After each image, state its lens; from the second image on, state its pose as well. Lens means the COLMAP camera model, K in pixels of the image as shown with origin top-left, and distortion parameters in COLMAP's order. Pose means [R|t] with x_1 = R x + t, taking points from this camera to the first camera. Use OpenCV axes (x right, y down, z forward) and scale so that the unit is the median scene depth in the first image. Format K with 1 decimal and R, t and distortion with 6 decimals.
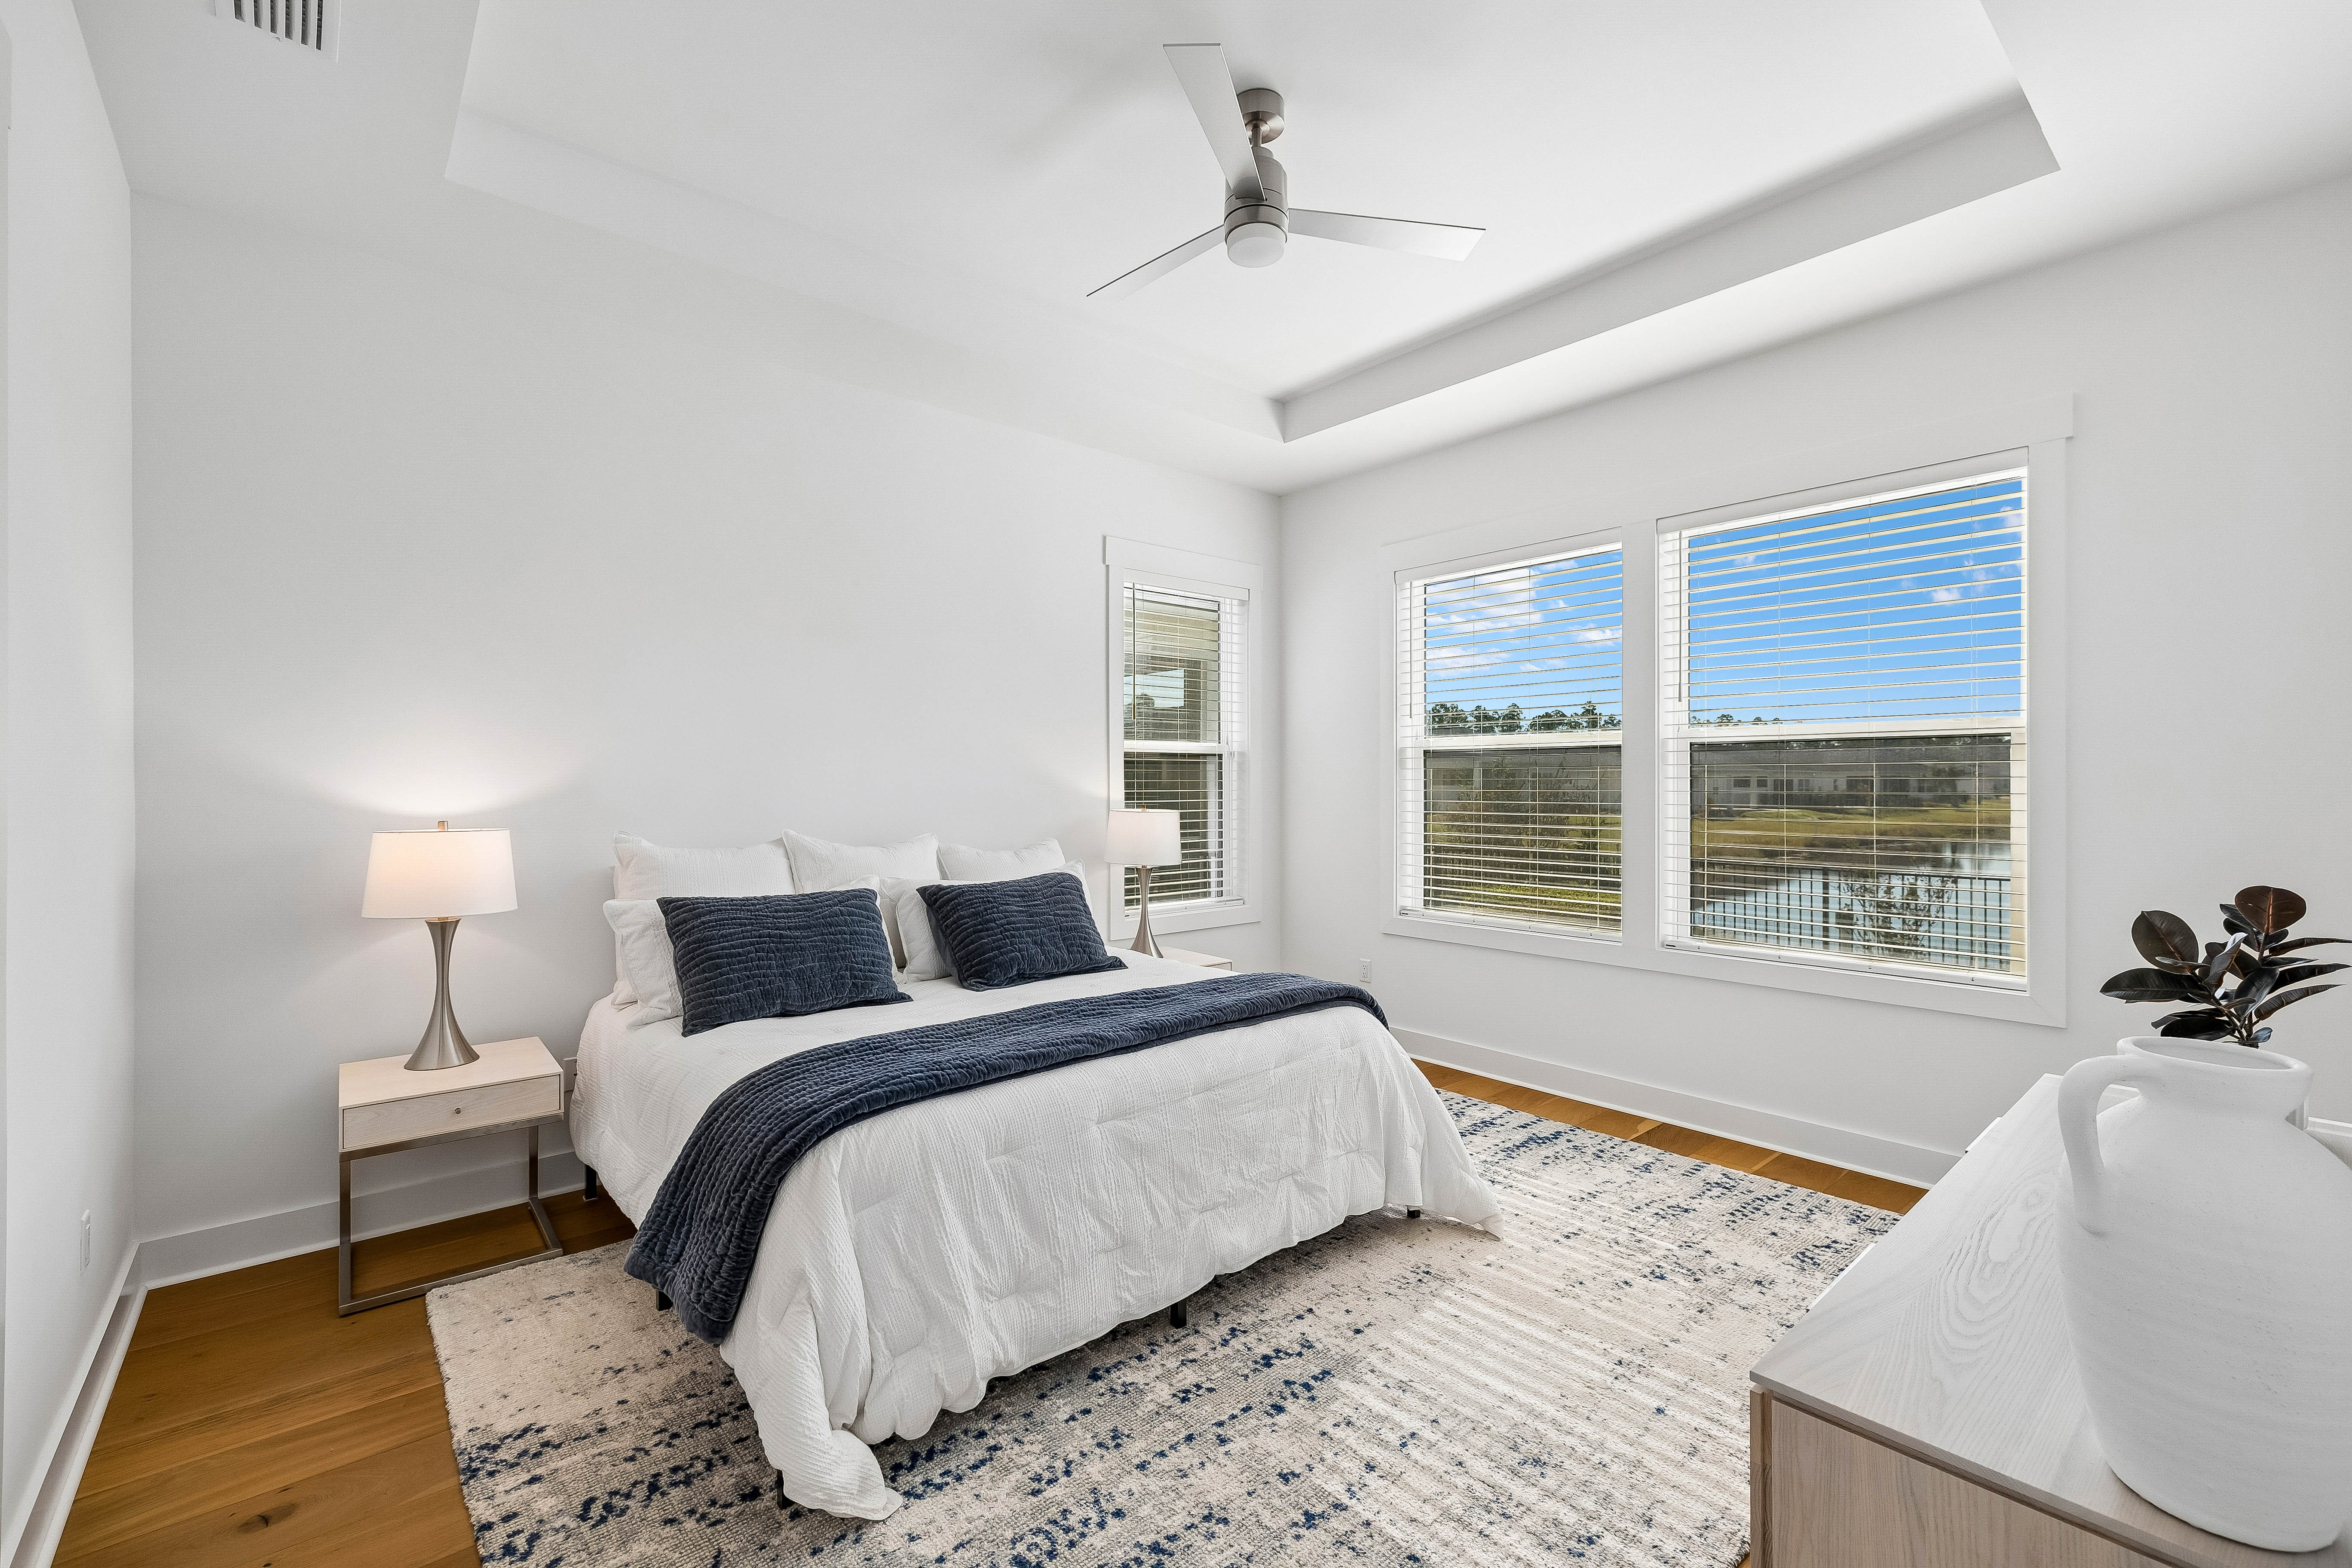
lens RADIAL K [[985.8, 0, 1176.0], [0, 985.8, 784.0], [0, 0, 1]] dist [0.001146, 0.000018]
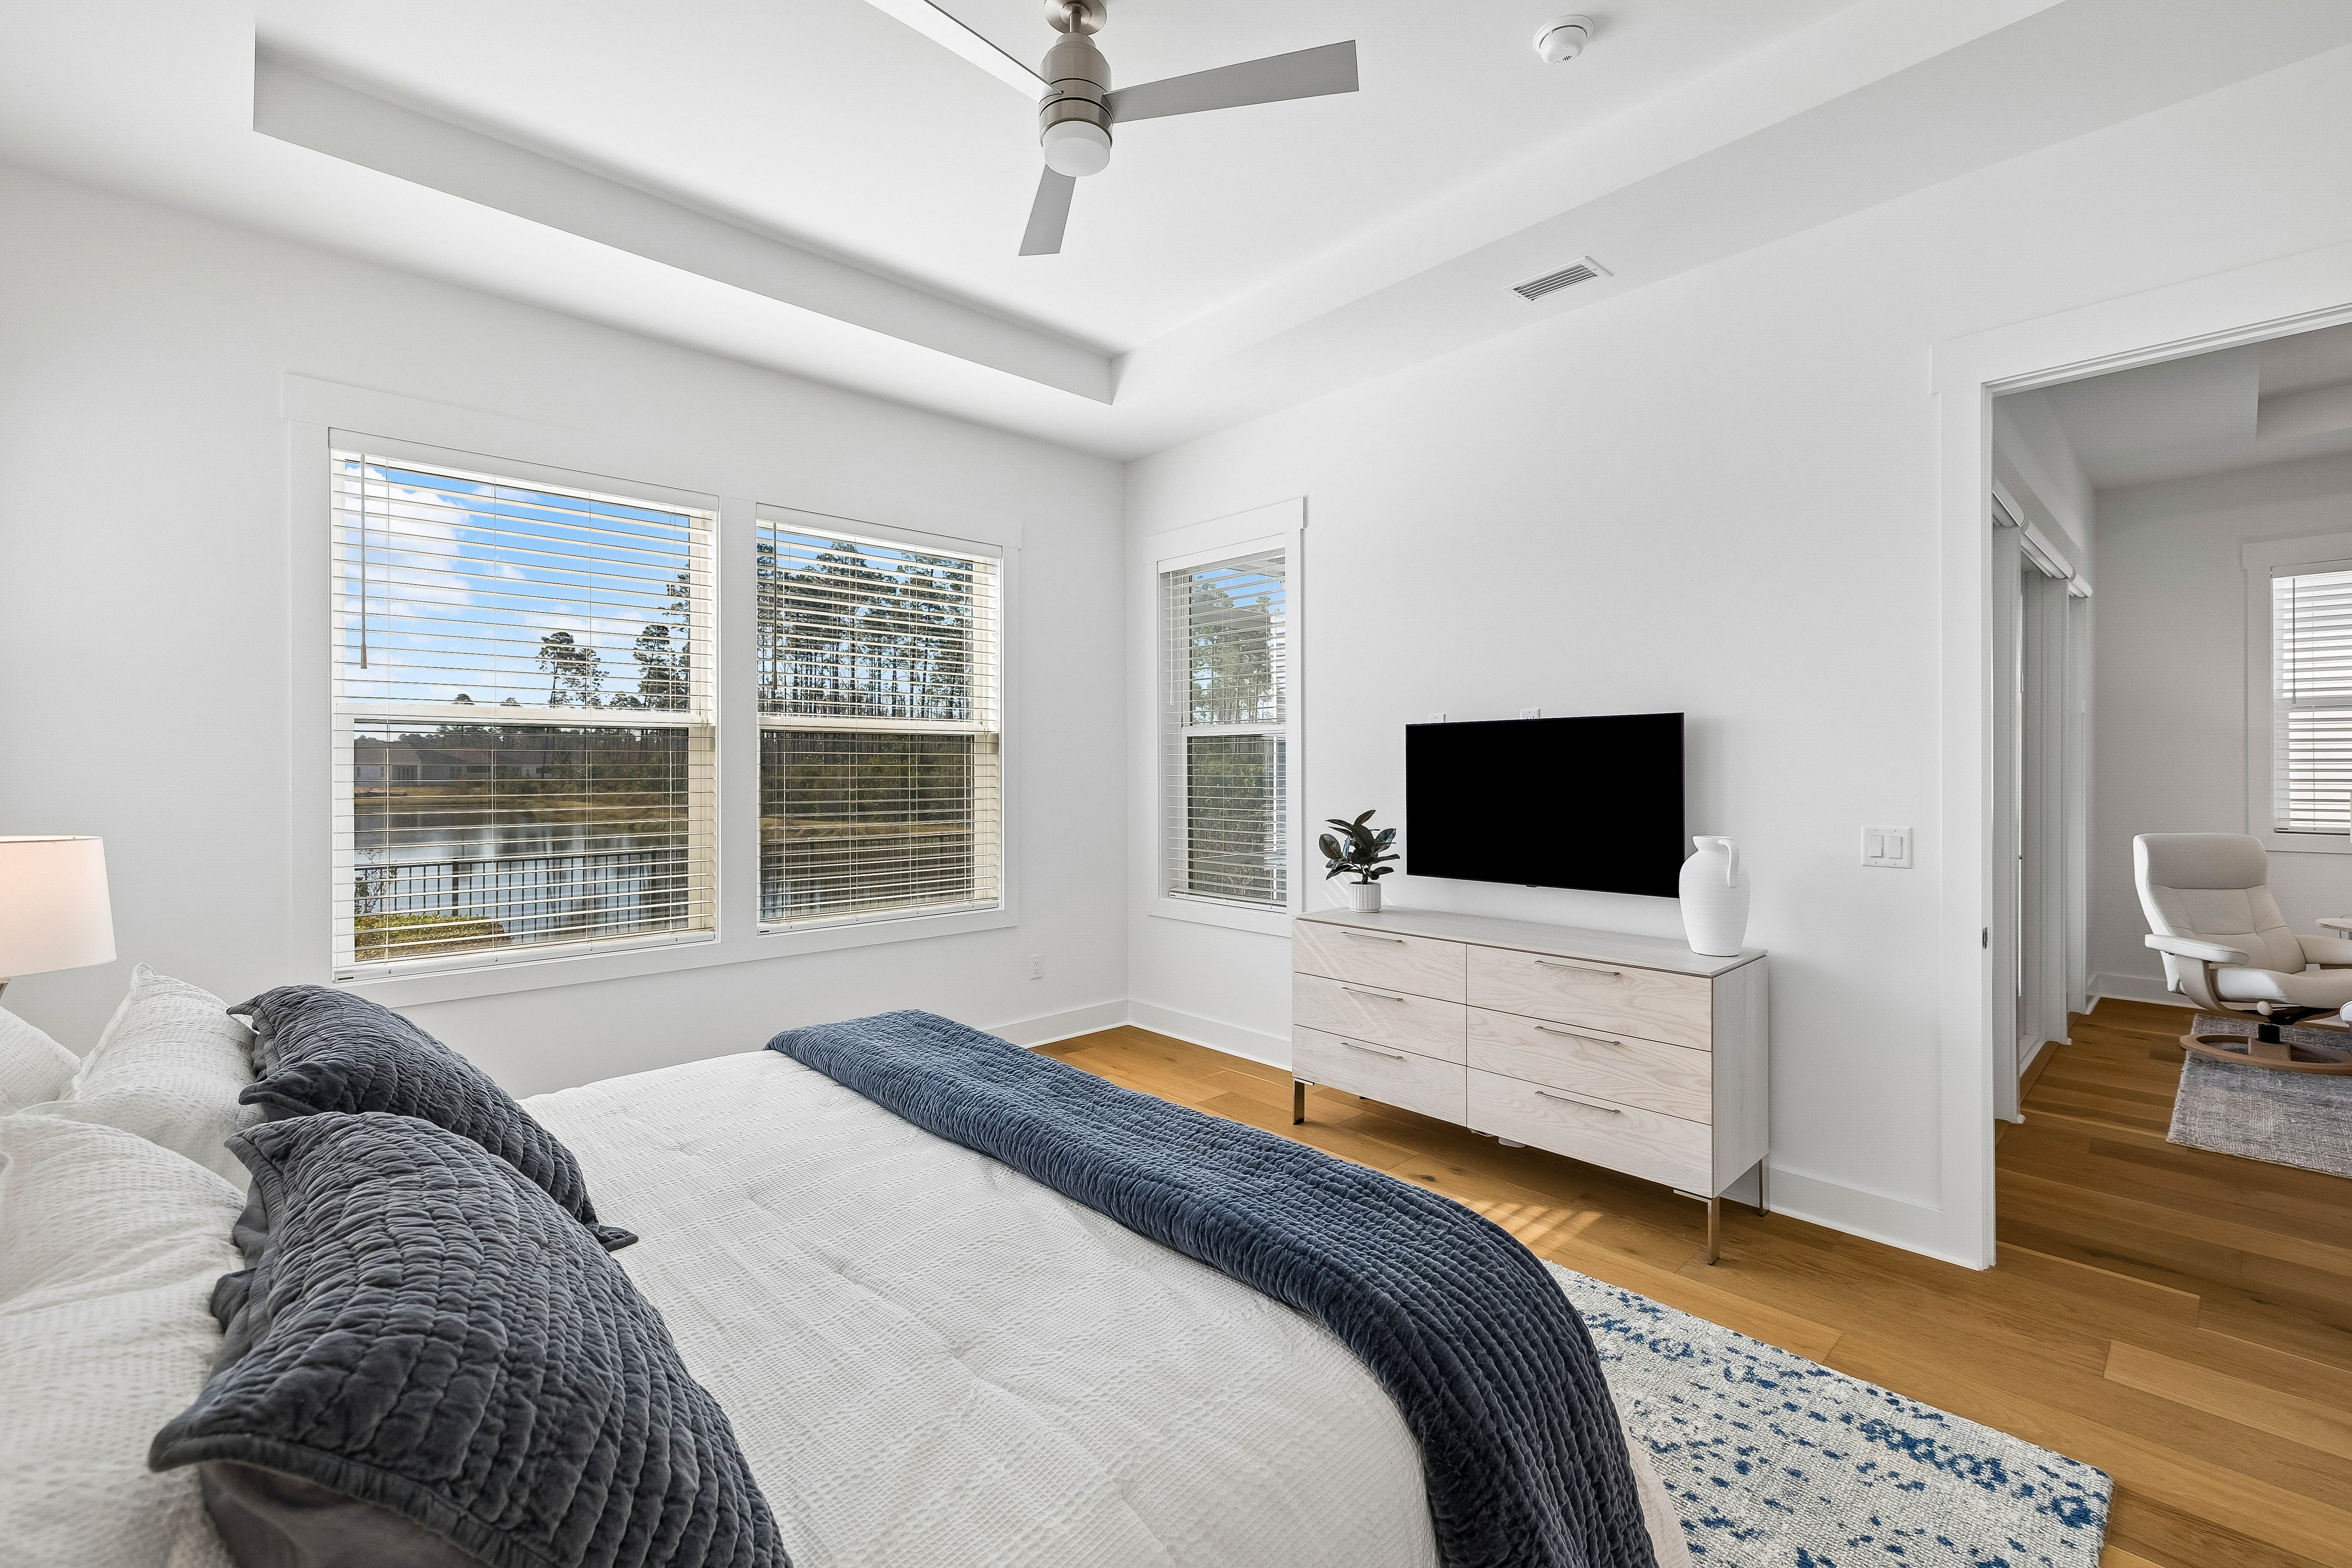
lens RADIAL K [[985.8, 0, 1176.0], [0, 985.8, 784.0], [0, 0, 1]] dist [0.001146, 0.000018]
pose [[-0.035949, -0.014242, 0.999252, -0.500711], [0.001650, 0.999896, 0.014311, -0.004360], [-0.999352, 0.002163, -0.035922, 0.611933]]
